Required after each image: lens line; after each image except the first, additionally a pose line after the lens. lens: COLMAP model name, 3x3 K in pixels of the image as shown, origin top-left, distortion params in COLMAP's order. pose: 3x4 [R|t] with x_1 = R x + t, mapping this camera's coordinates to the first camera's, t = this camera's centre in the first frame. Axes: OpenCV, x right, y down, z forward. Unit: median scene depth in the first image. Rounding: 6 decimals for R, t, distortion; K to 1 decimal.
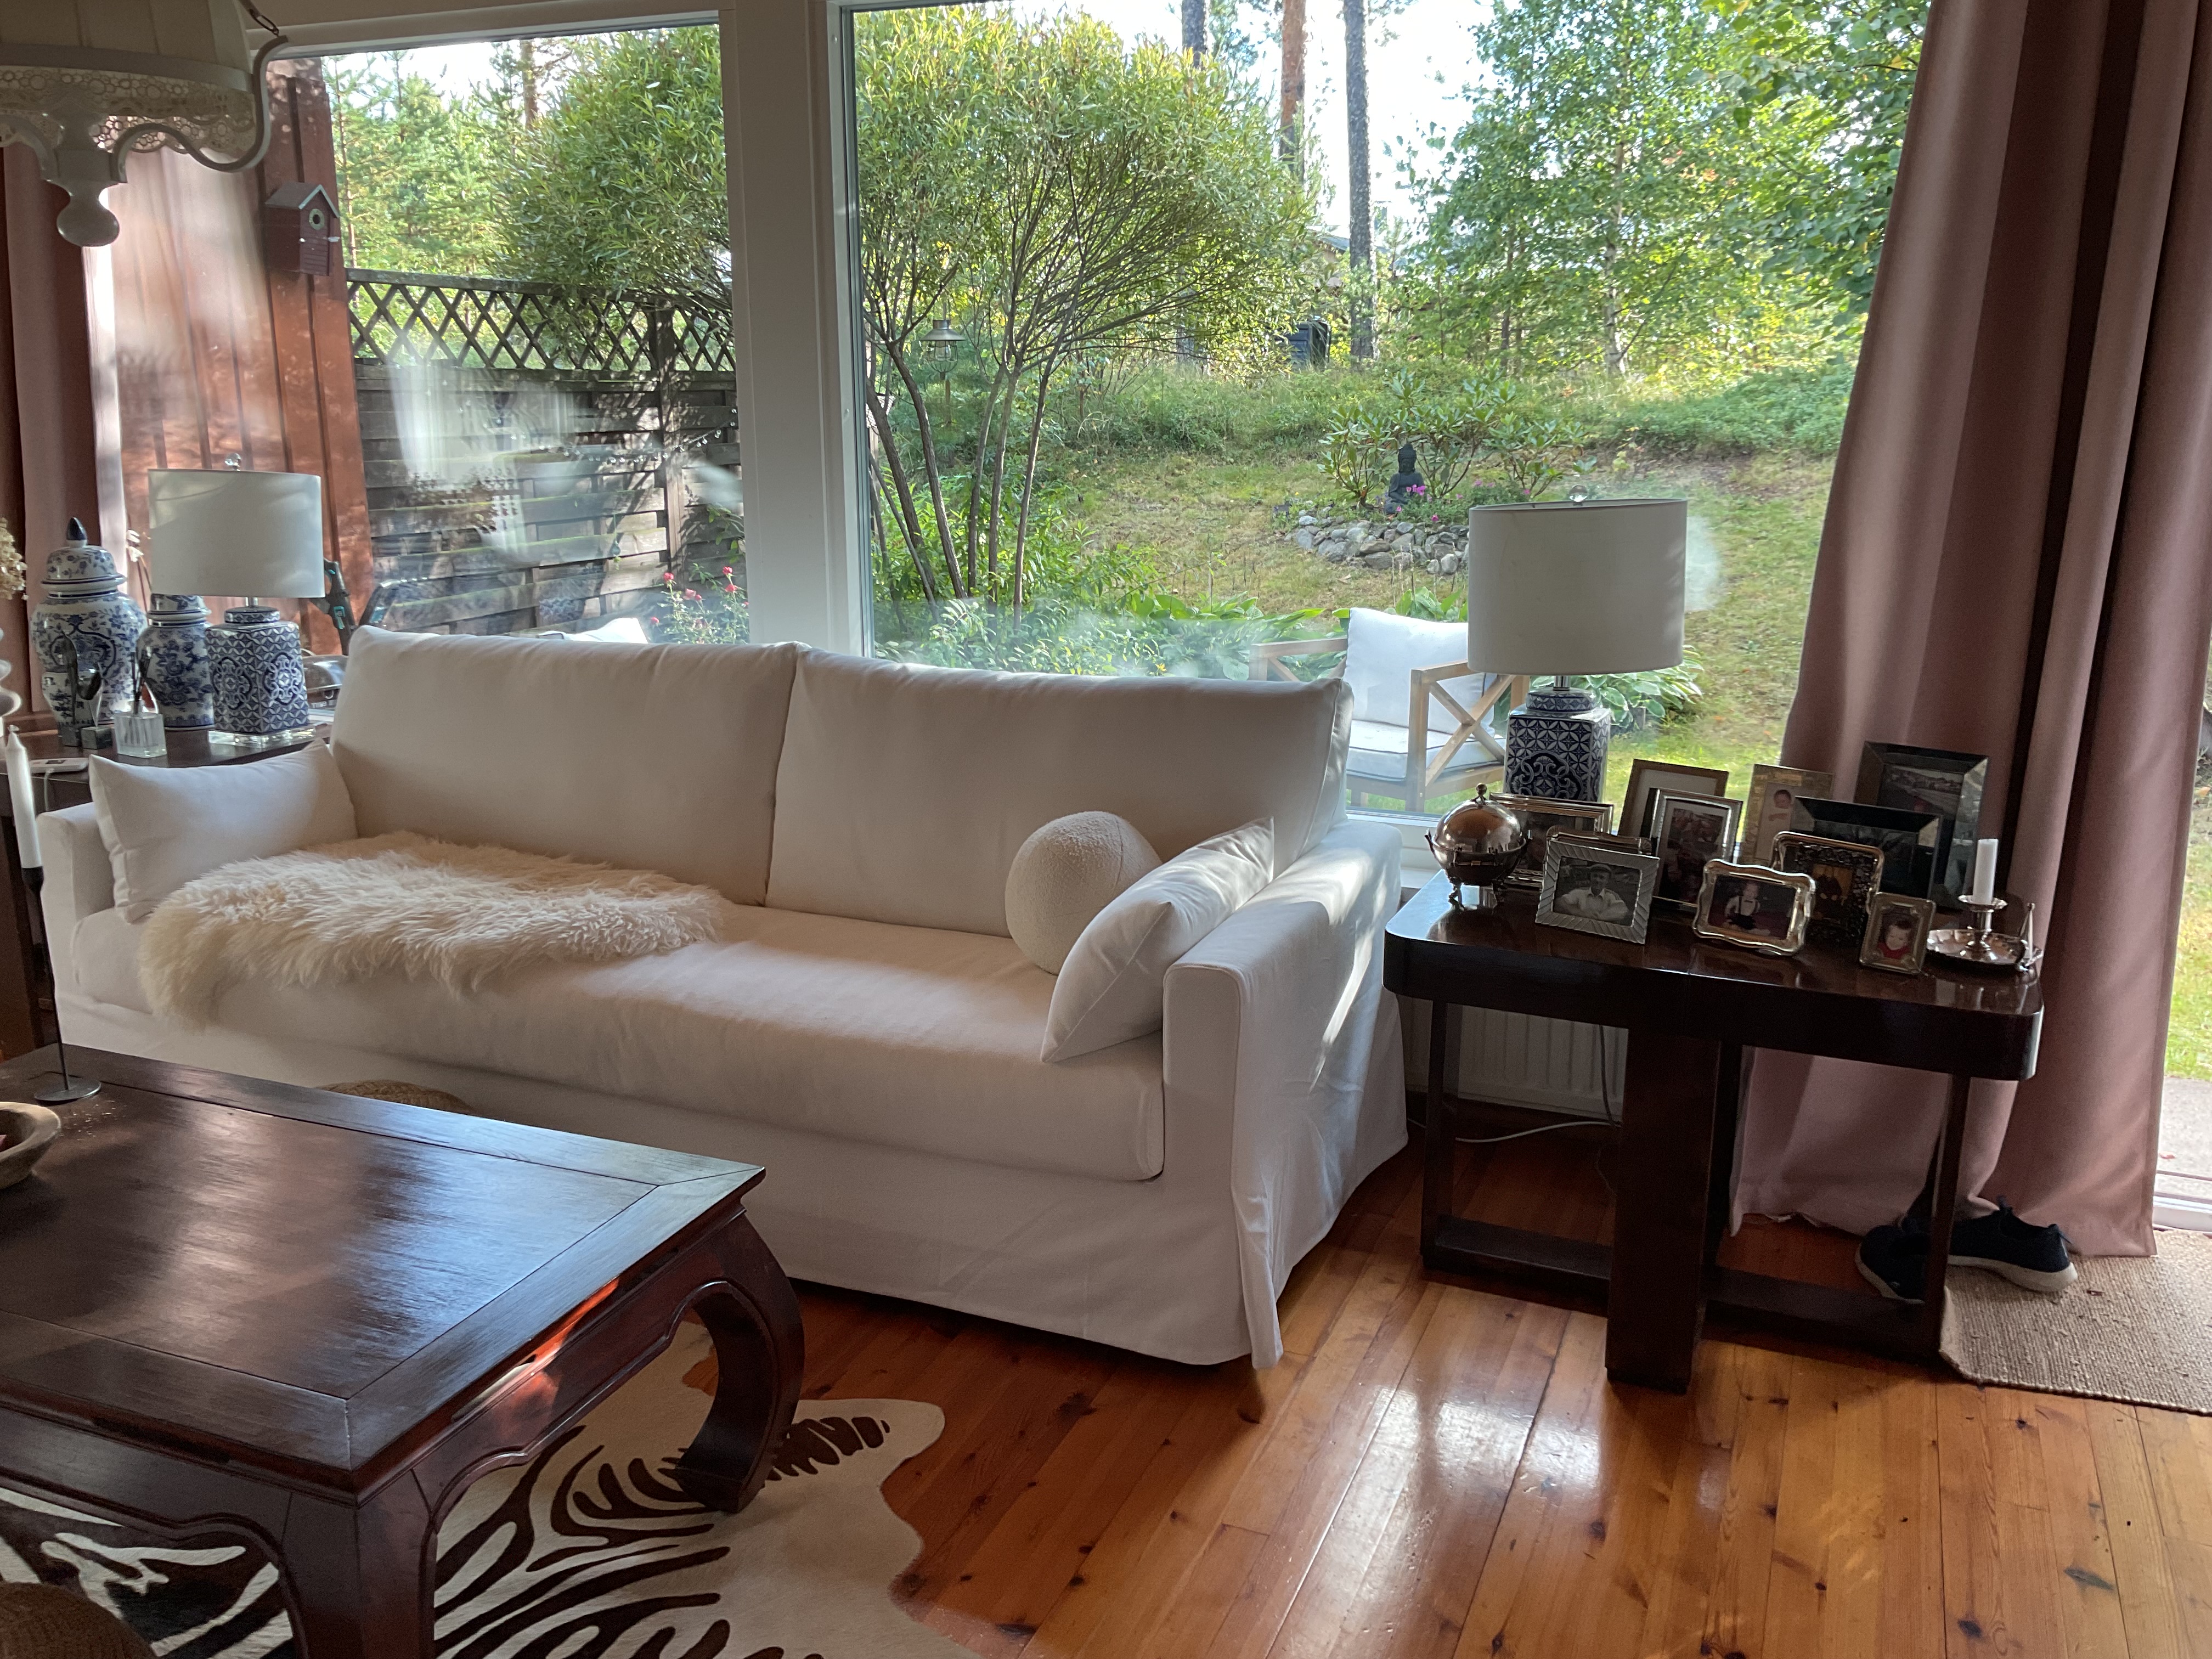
lens RADIAL K [[1859.0, 0, 1103.4], [0, 1859.0, 830.8], [0, 0, 1]] dist [0.013768, -0.031683]
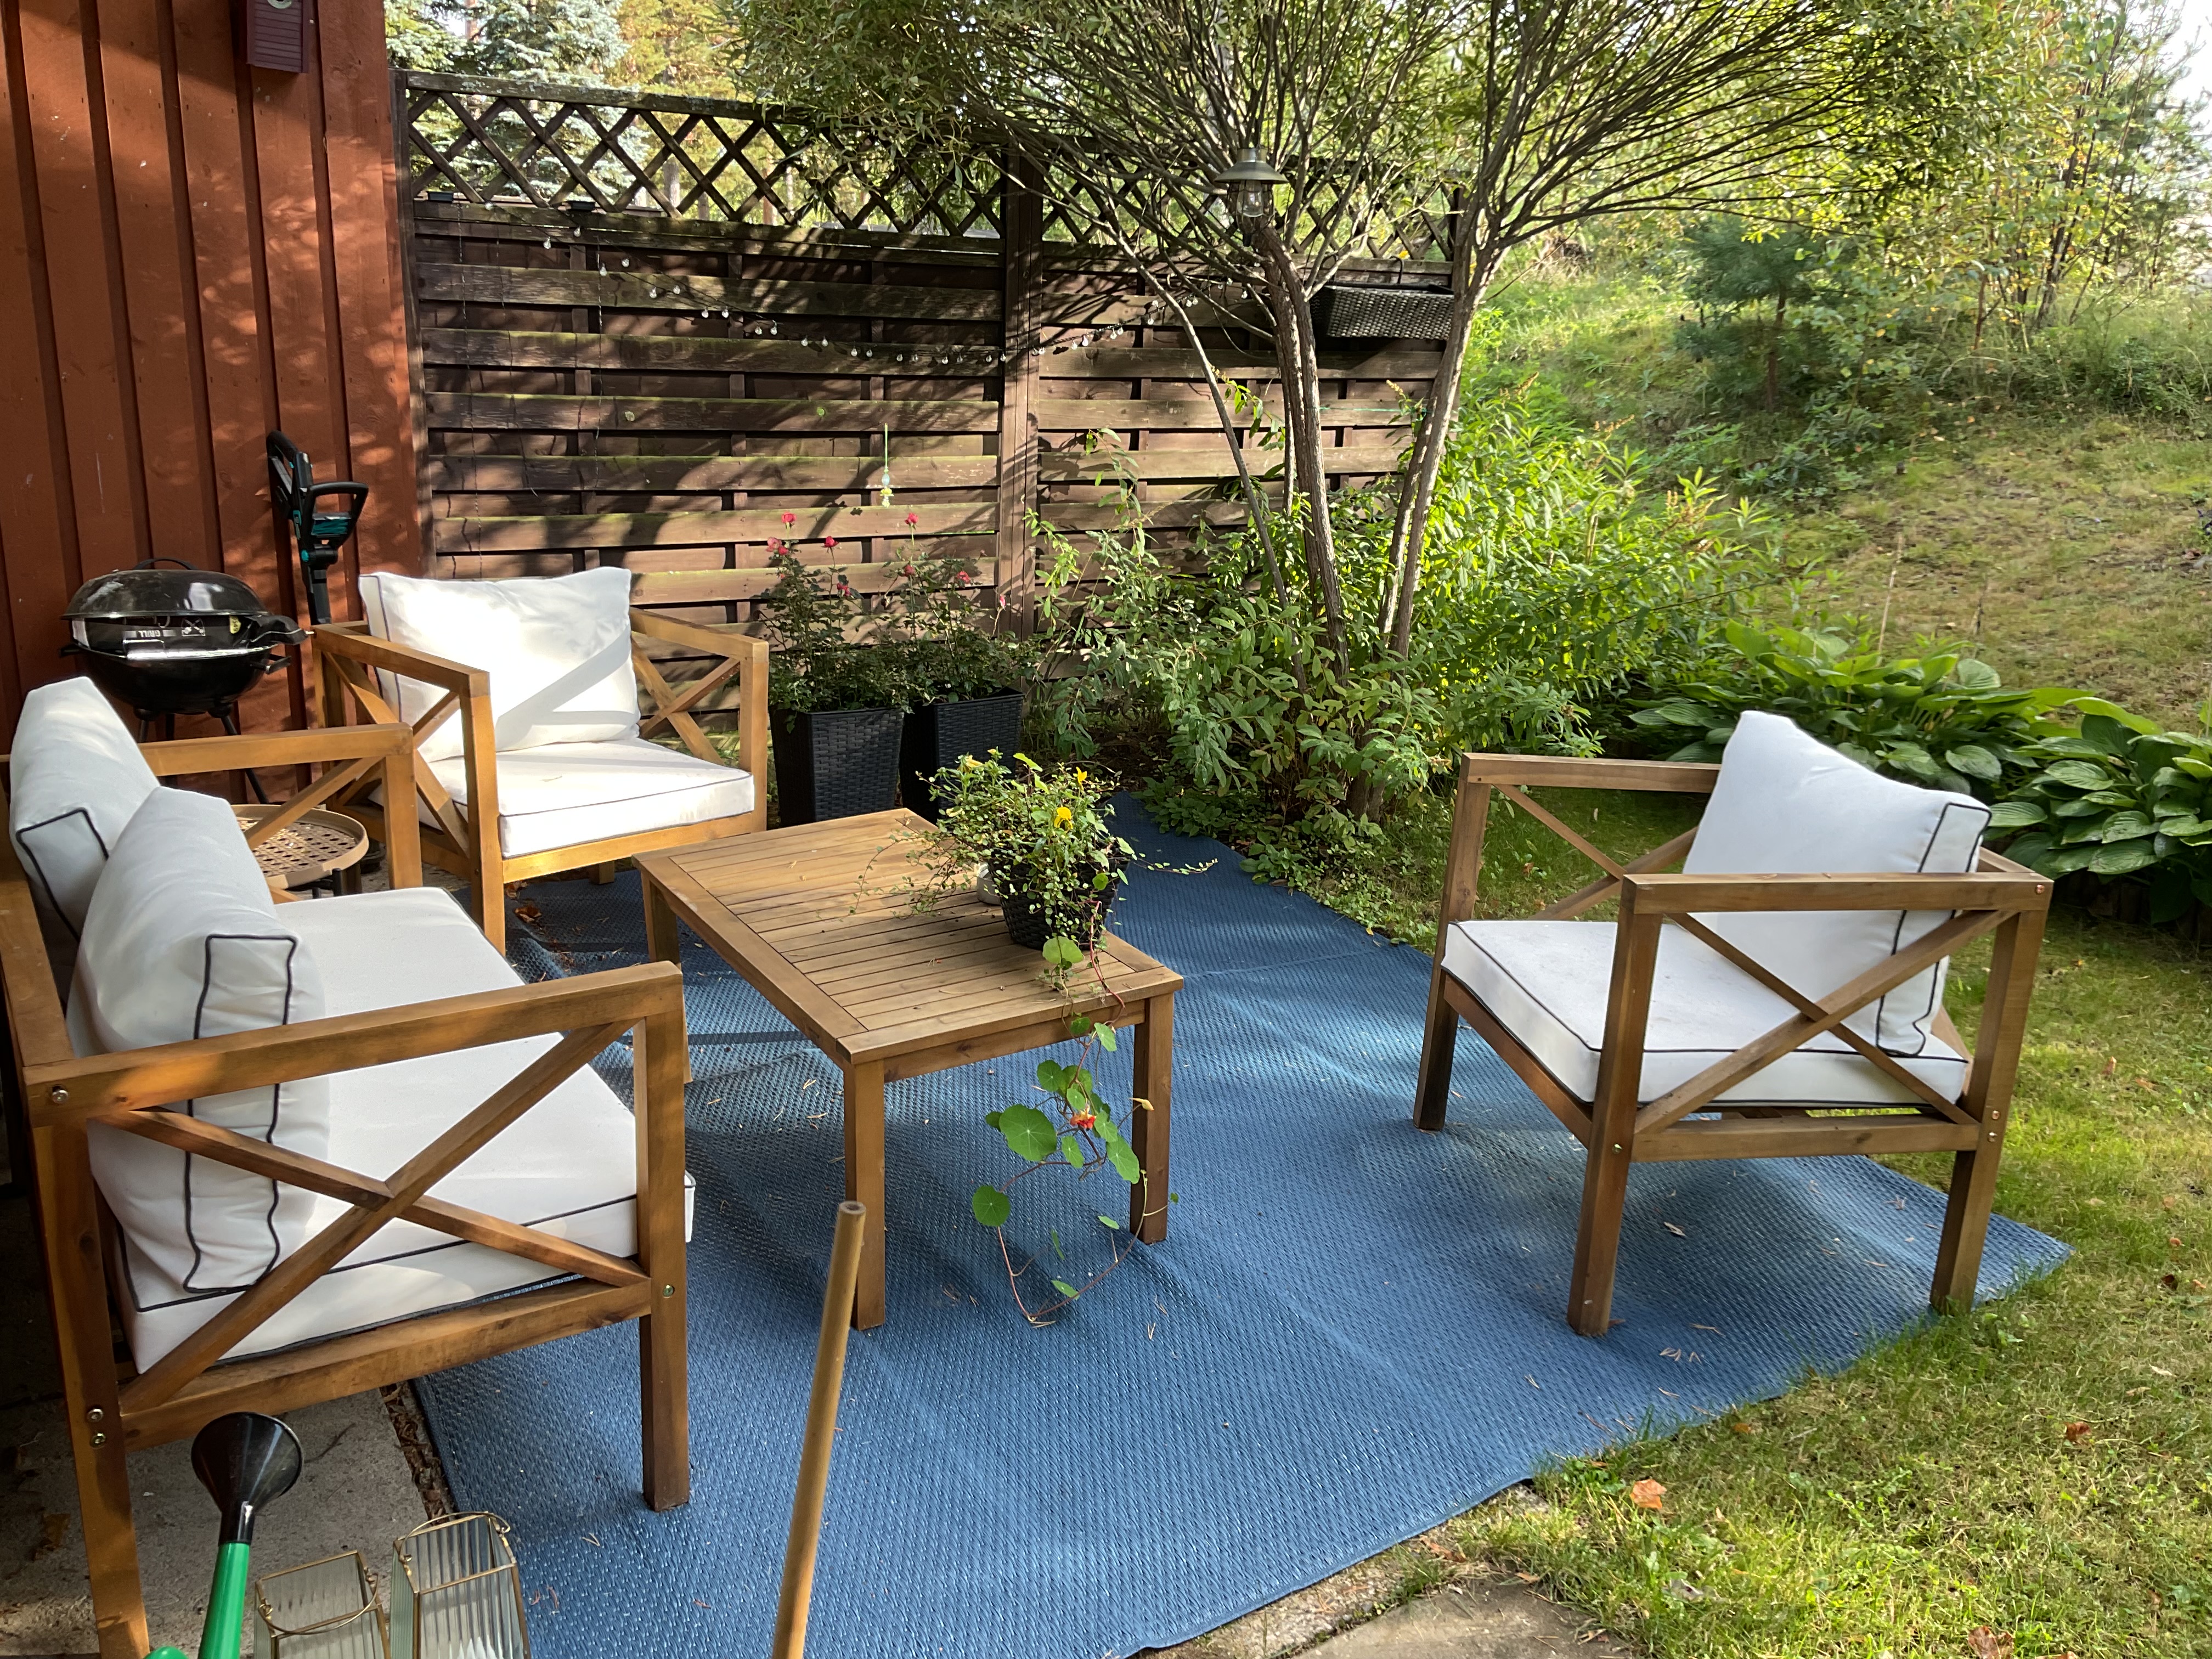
lens RADIAL K [[1859.0, 0, 1103.4], [0, 1859.0, 830.8], [0, 0, 1]] dist [0.013768, -0.031683]
pose [[0.810693, 0.197688, -0.551087, 0.242103], [-0.176456, 0.980003, 0.091969, -0.093314], [0.558248, 0.022684, 0.829364, 0.422133]]
